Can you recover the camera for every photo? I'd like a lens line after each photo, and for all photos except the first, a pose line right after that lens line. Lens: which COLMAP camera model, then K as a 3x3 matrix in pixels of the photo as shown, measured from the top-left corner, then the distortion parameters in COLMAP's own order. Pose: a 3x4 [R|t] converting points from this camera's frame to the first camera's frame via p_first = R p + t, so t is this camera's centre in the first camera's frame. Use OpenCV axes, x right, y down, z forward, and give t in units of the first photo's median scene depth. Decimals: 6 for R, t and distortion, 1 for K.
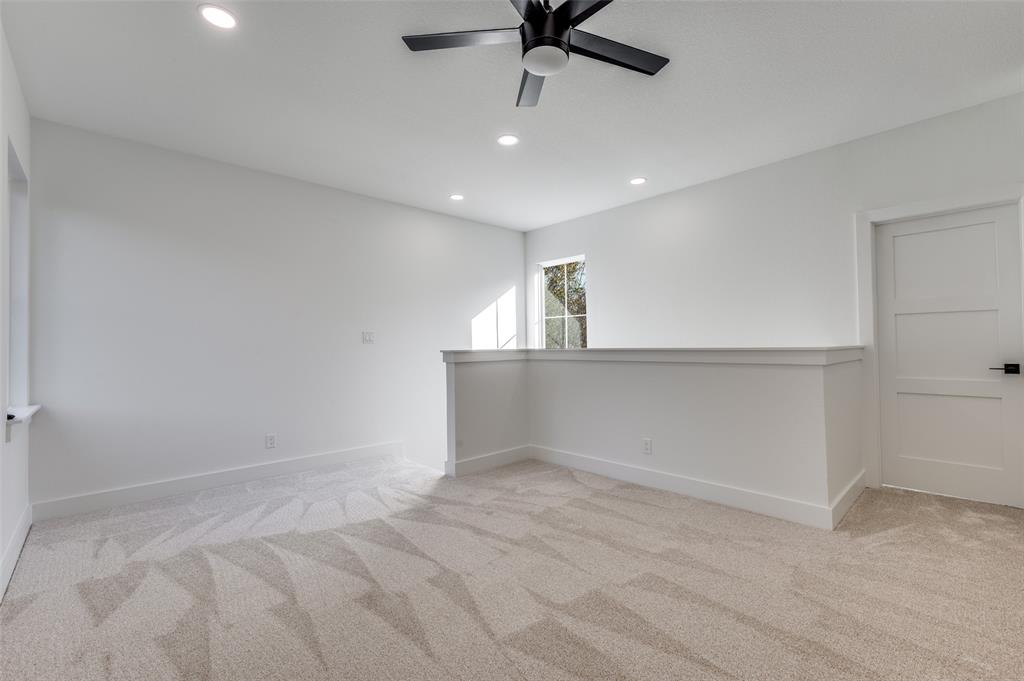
lens RADIAL K [[442.8, 0, 515.2], [0, 442.8, 342.3], [0, 0, 1]] dist [-0.000834, -0.000522]
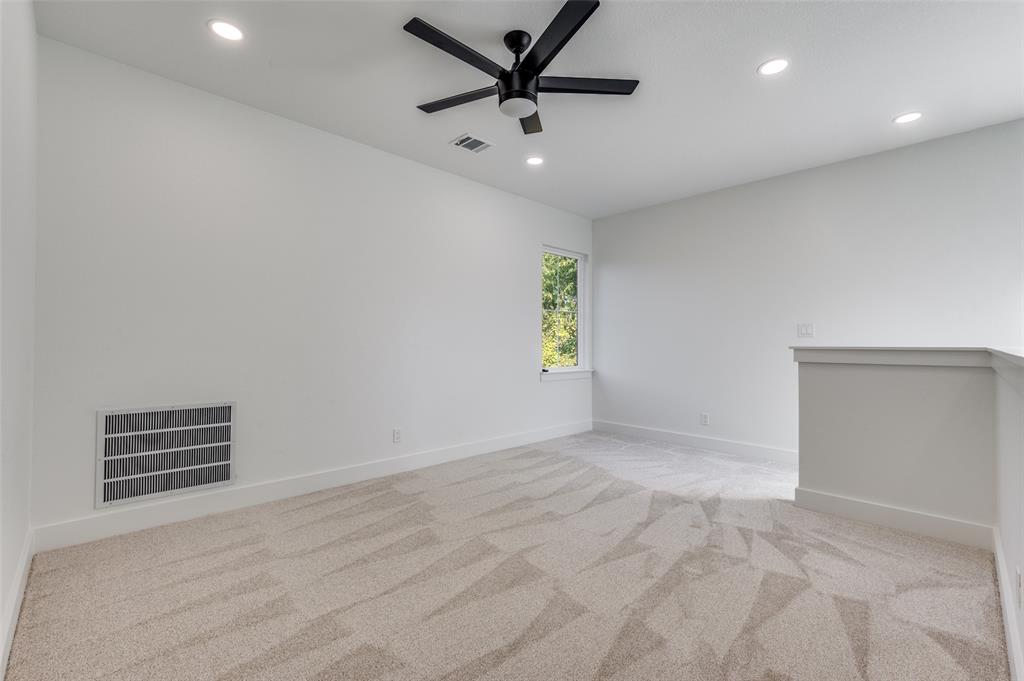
lens RADIAL K [[442.8, 0, 515.2], [0, 442.8, 342.3], [0, 0, 1]] dist [-0.000834, -0.000522]
pose [[0.019660, 0.014056, -0.999708, 0.854494], [0.005439, 0.999885, 0.014166, -0.005710], [0.999792, -0.005716, 0.019582, 0.633397]]
